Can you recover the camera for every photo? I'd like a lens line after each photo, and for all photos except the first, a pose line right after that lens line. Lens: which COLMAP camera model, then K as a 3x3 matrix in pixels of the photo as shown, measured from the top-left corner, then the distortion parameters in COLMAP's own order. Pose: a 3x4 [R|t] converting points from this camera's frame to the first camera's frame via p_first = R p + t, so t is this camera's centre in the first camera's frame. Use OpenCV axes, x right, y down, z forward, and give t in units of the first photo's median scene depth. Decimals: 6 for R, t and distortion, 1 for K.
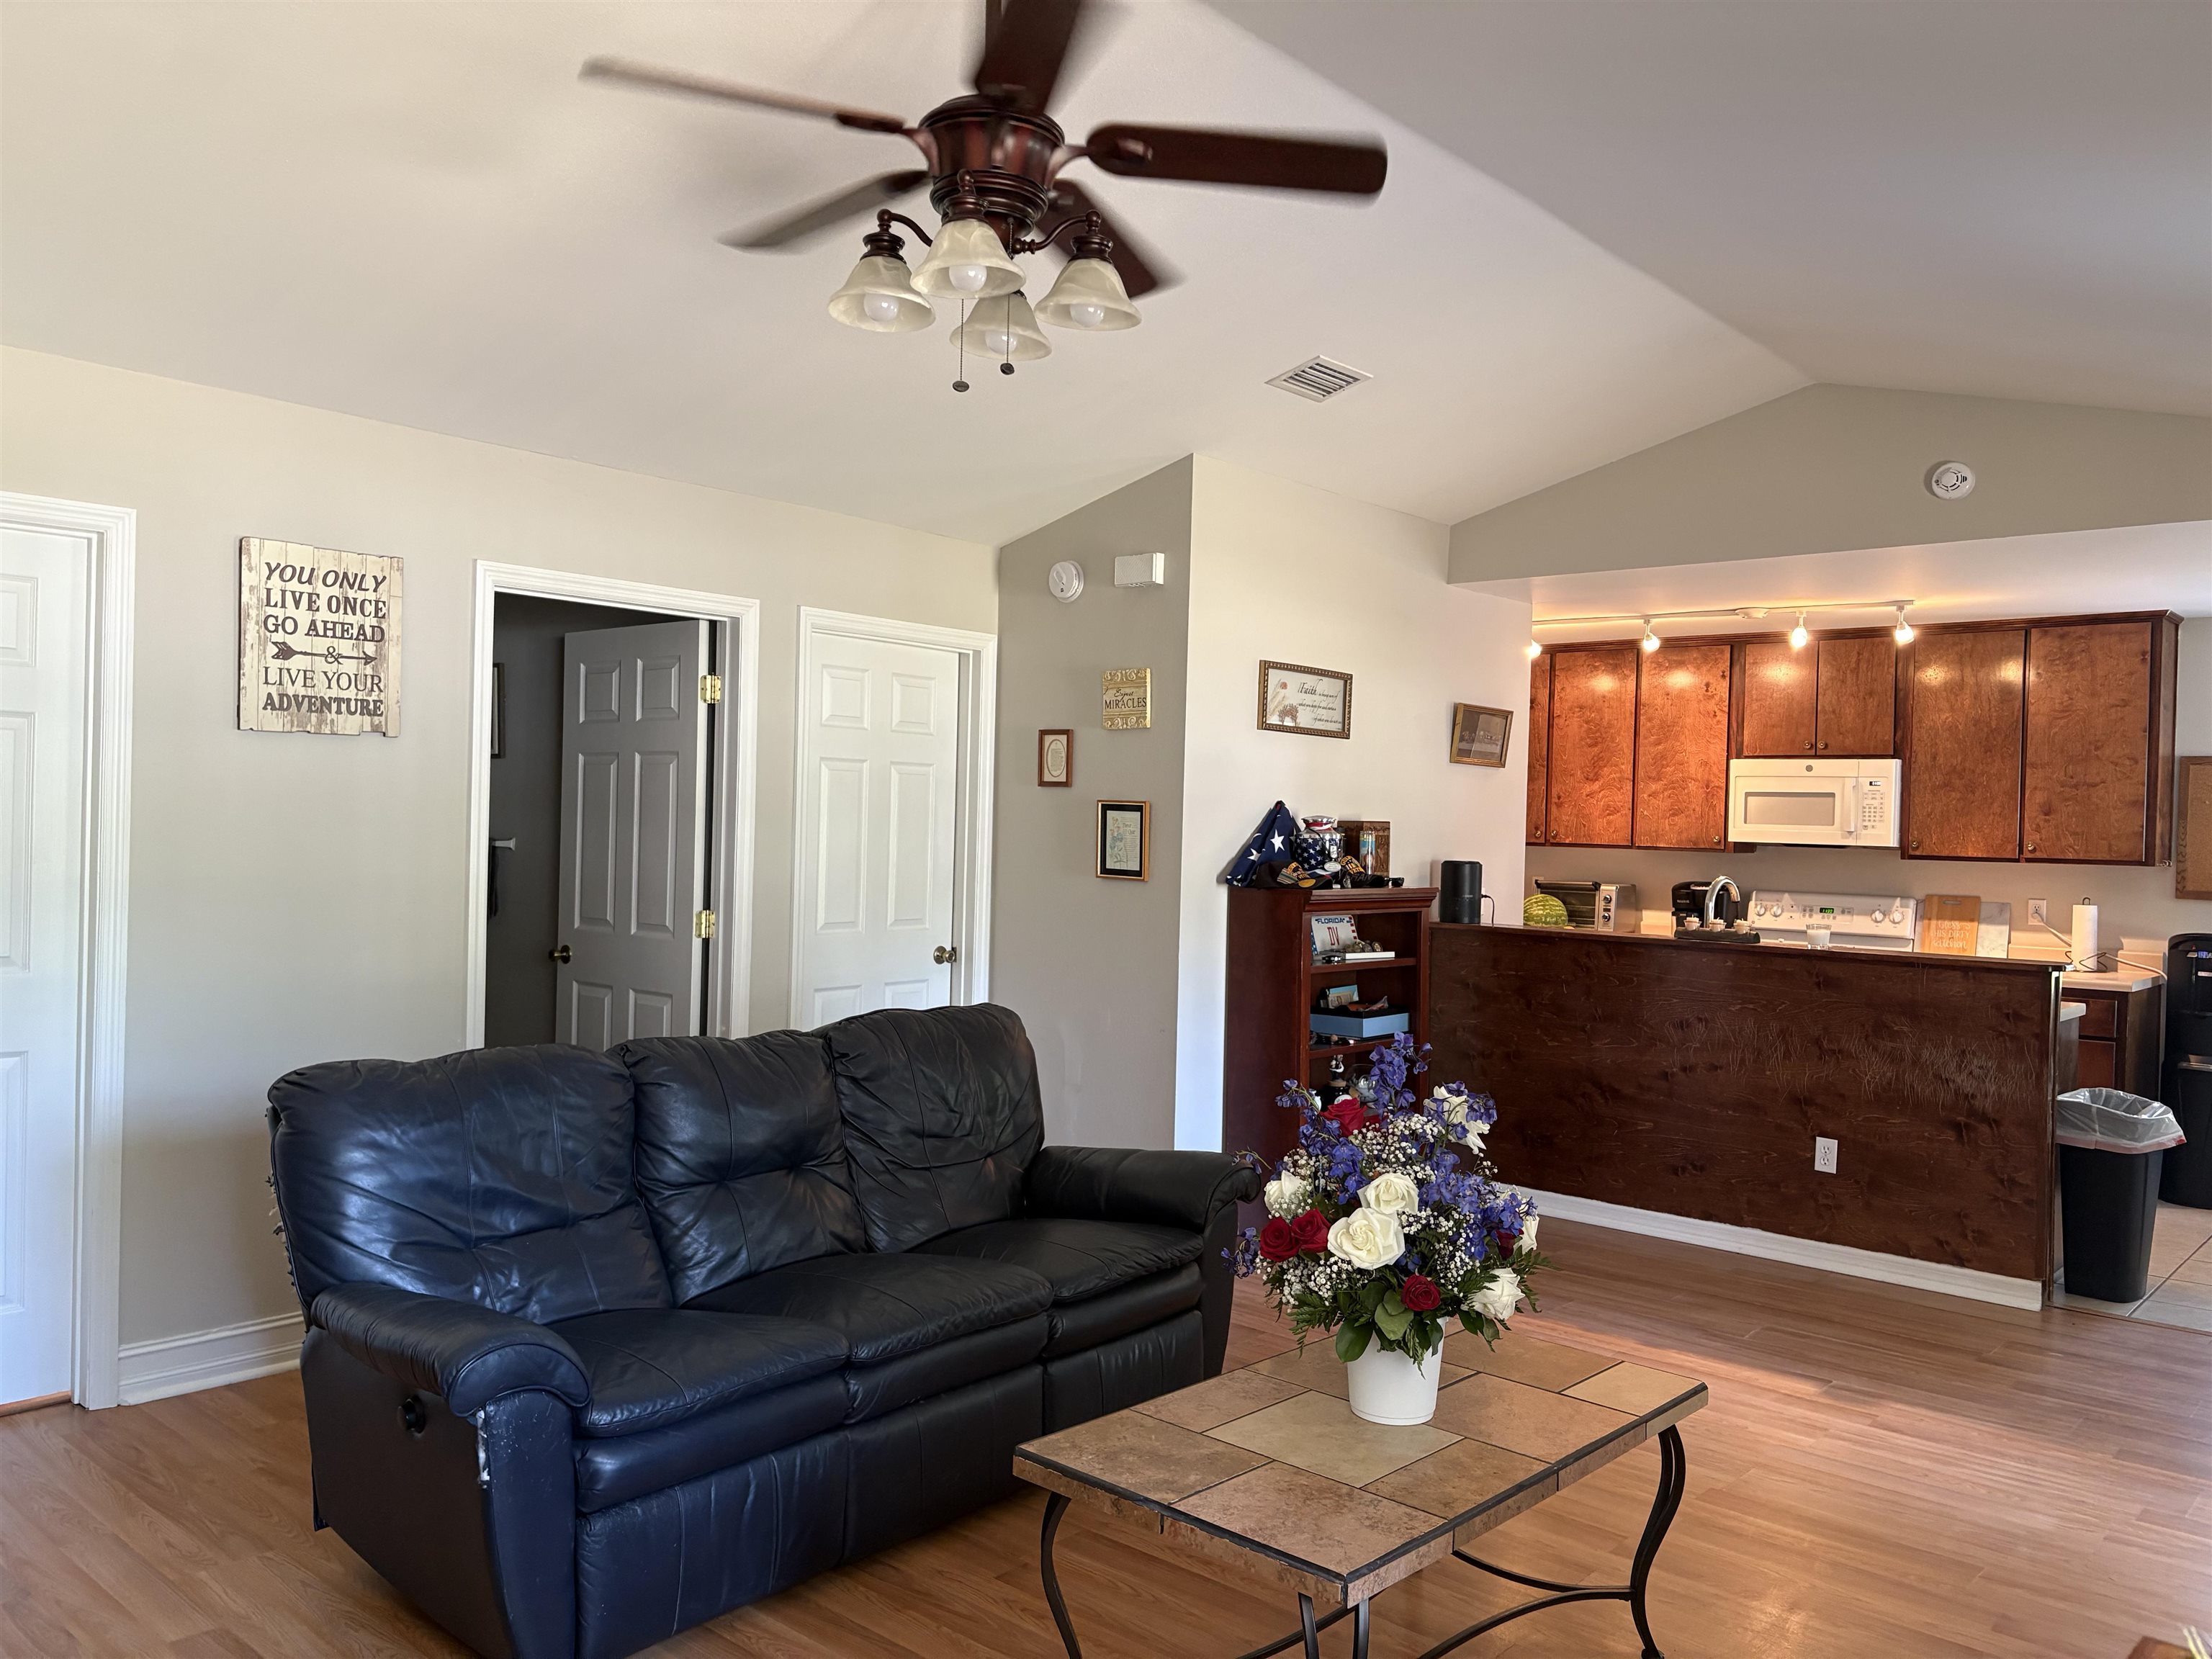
lens RADIAL K [[1700.5, 0, 1108.4], [0, 1700.5, 836.4], [0, 0, 1]] dist [-0.042944, 0.000847]
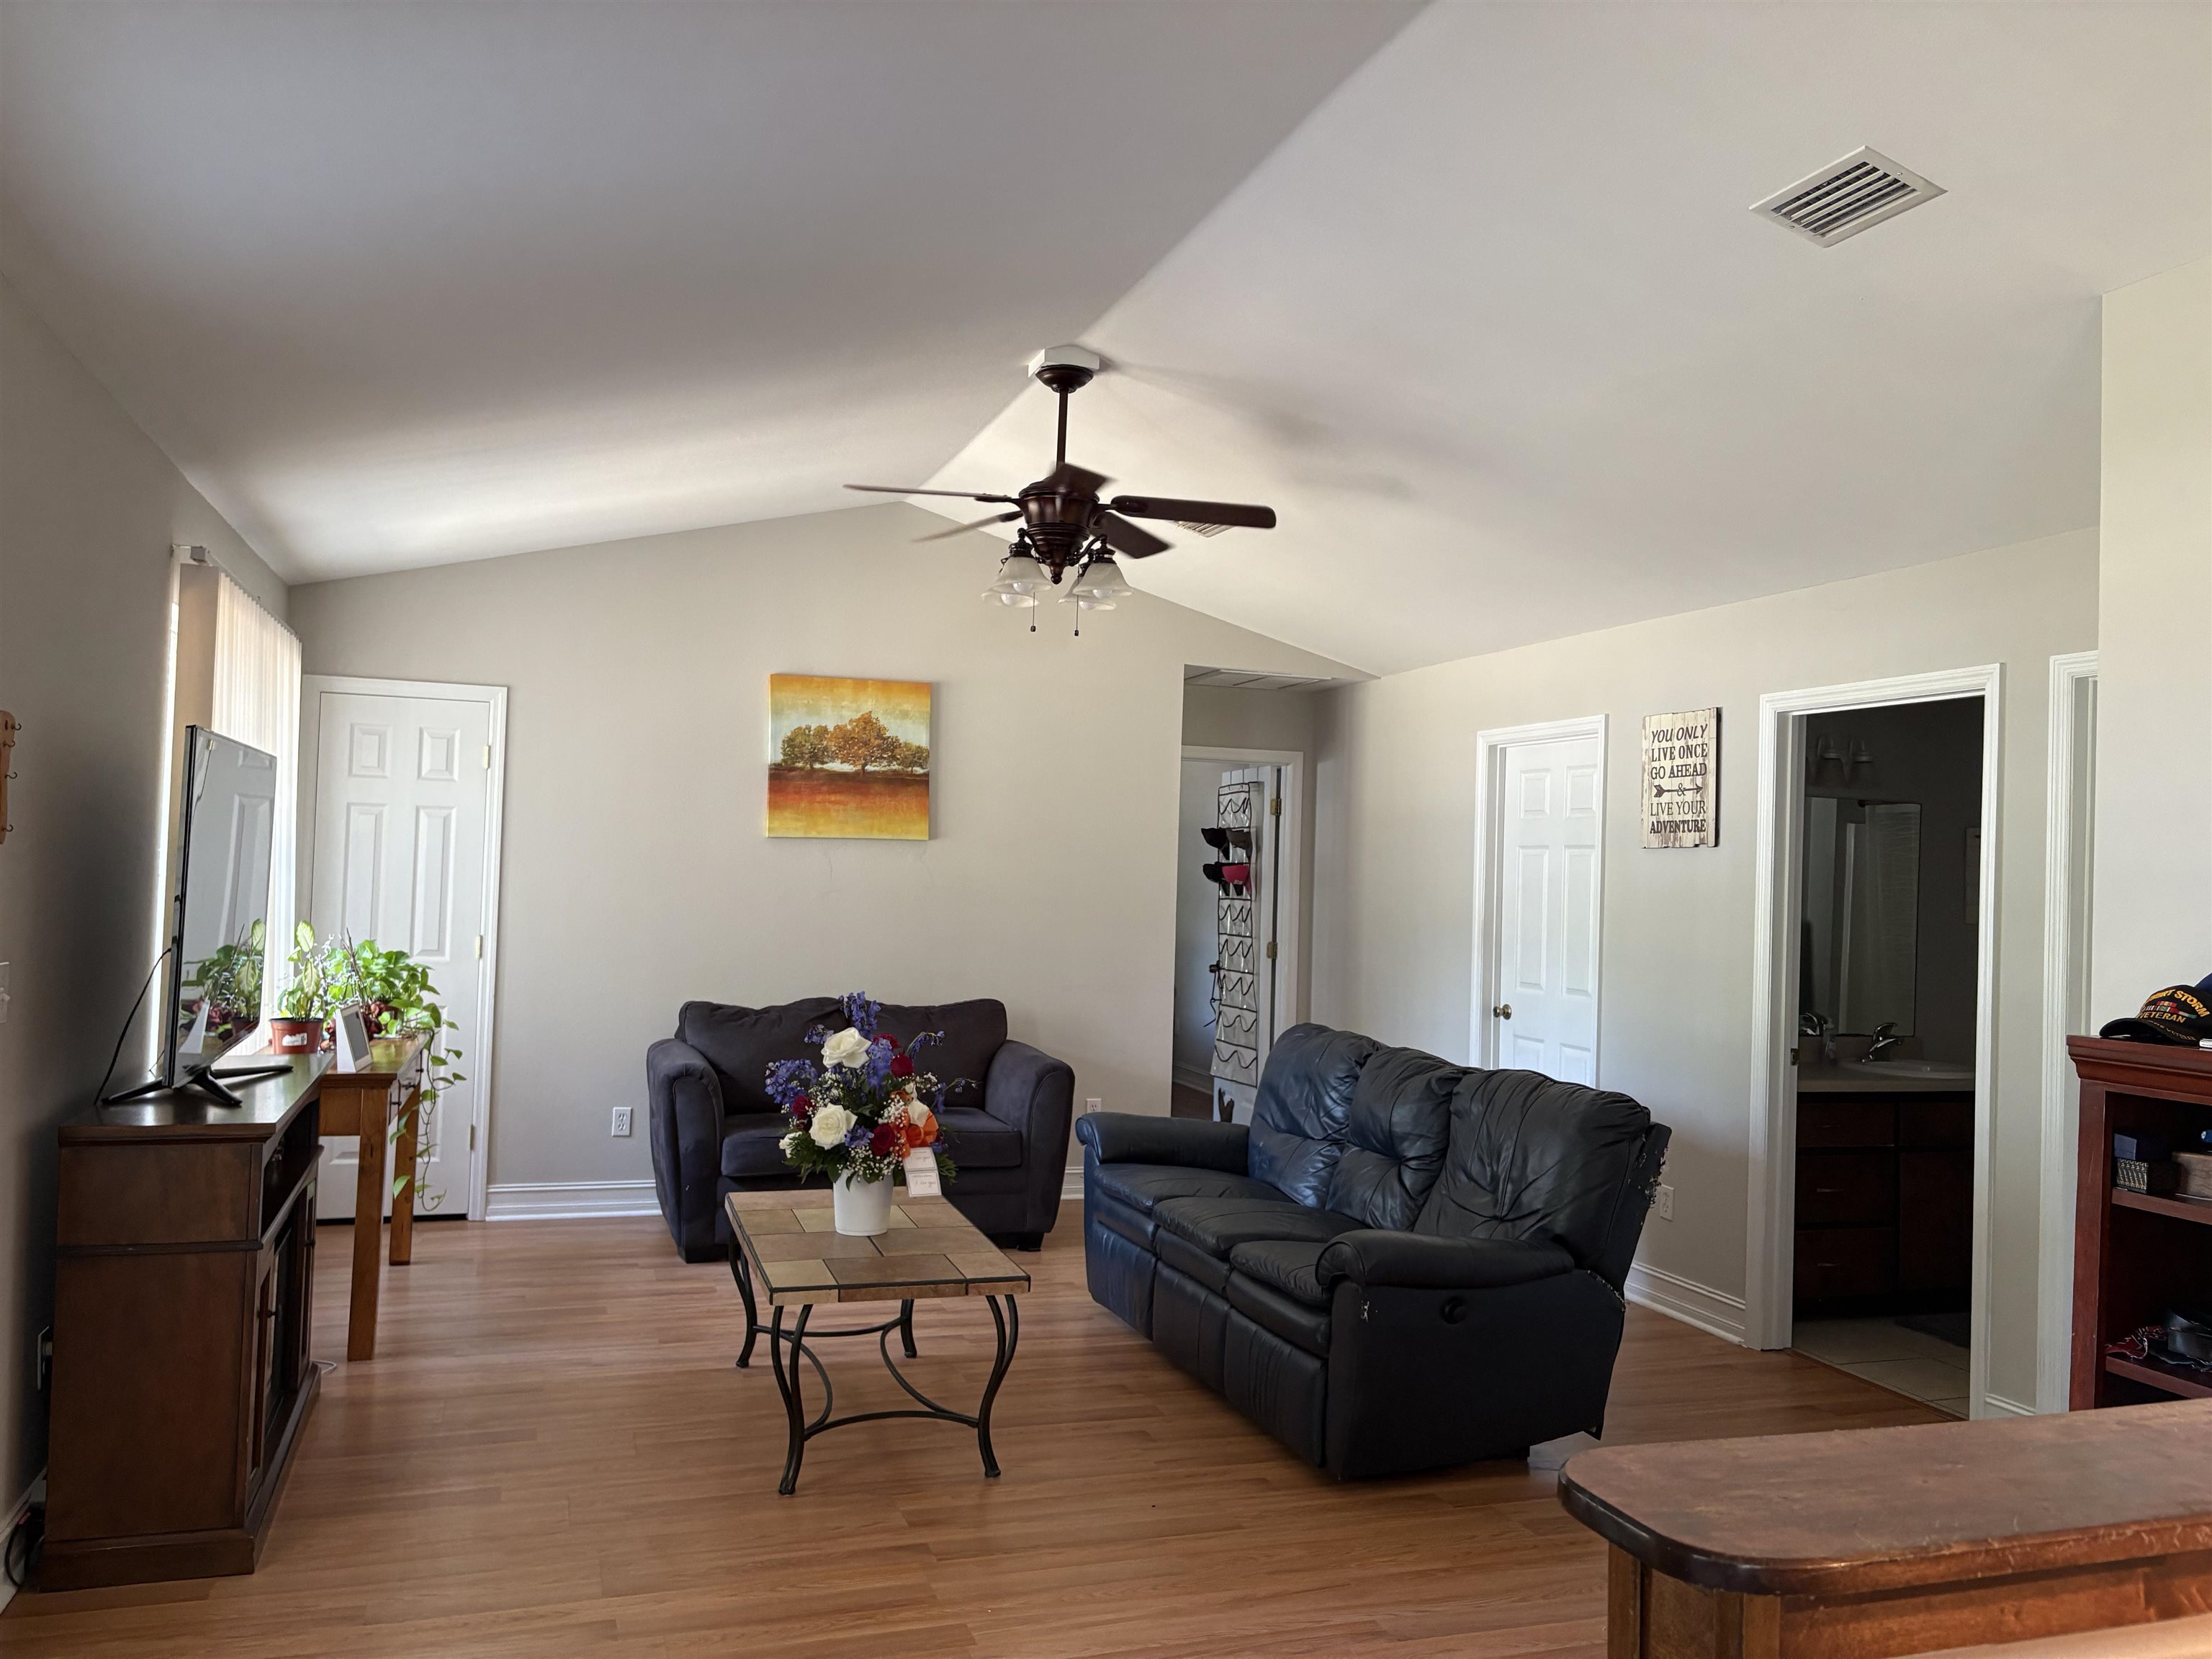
lens RADIAL K [[1700.5, 0, 1107.6], [0, 1700.5, 827.4], [0, 0, 1]] dist [-0.042944, 0.000847]
pose [[-0.501293, -0.068141, -0.862590, 0.953254], [-0.051667, 0.997473, -0.048770, 0.013657], [0.863734, 0.020119, -0.503547, 1.294028]]
